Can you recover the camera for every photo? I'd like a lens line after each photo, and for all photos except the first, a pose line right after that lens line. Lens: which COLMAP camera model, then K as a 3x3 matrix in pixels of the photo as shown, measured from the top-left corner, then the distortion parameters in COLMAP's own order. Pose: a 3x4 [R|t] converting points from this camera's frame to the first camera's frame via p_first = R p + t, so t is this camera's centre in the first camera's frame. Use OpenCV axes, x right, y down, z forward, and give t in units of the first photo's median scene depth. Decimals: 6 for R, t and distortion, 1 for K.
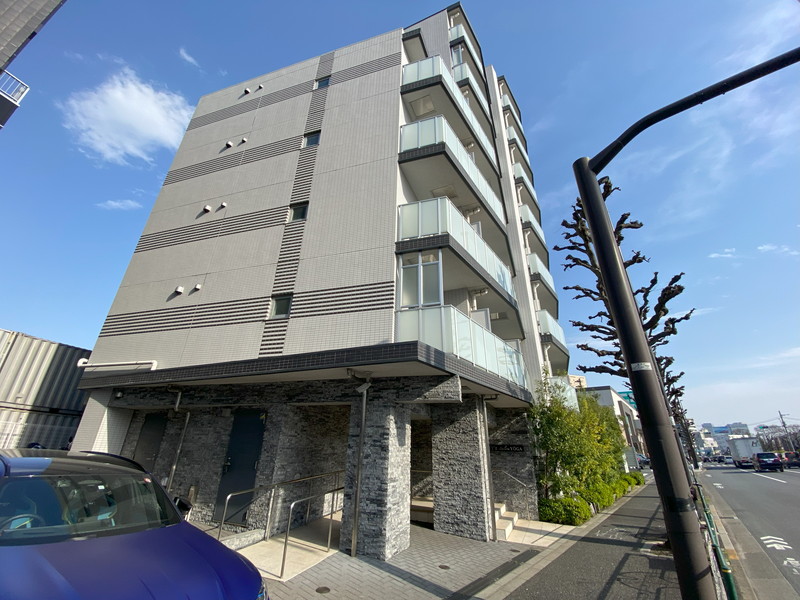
lens RADIAL K [[328.5, 0, 400.0], [0, 328.5, 300.0], [0, 0, 1]] dist [0.000155, -0.000053]
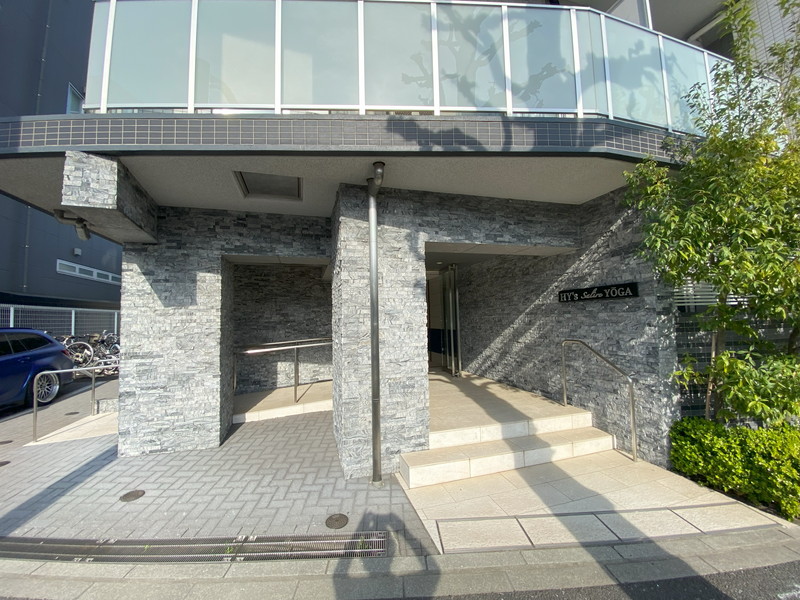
lens RADIAL K [[321.7, 0, 400.0], [0, 321.7, 300.0], [0, 0, 1]] dist [-0.032672, -0.000162]
pose [[0.636818, -0.081844, -0.766658, 0.520238], [0.356659, 0.912837, 0.198806, 0.330809], [0.683562, -0.400039, 0.610501, 0.666809]]
